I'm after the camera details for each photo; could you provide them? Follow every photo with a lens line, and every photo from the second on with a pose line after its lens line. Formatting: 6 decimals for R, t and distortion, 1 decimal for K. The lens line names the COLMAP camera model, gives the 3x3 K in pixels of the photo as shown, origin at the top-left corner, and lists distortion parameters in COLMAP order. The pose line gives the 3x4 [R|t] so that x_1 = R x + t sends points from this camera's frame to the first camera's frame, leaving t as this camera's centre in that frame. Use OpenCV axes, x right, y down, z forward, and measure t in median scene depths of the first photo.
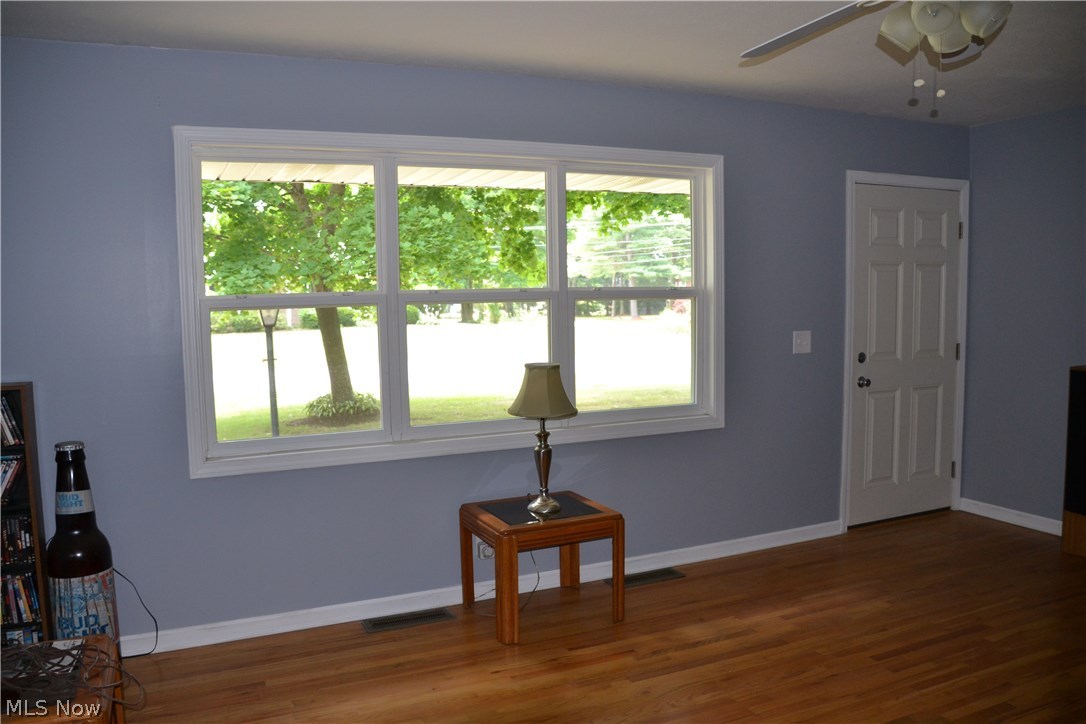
lens RADIAL K [[852.1, 0, 543.0], [0, 852.1, 362.0], [0, 0, 1]] dist [-0.149683, 0.098659]
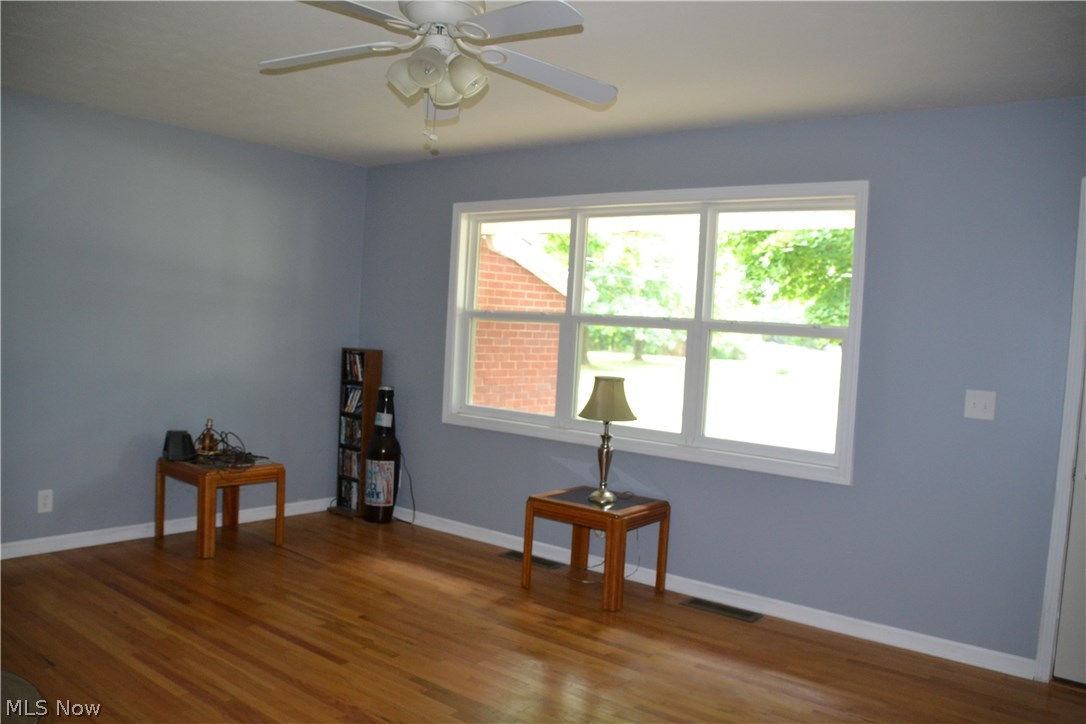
lens RADIAL K [[852.1, 0, 543.0], [0, 852.1, 362.0], [0, 0, 1]] dist [-0.149683, 0.098659]
pose [[0.463183, 0.079241, -0.882713, 0.997572], [-0.135461, 0.990622, 0.017849, -0.027135], [0.875849, 0.111306, 0.469573, 0.355290]]
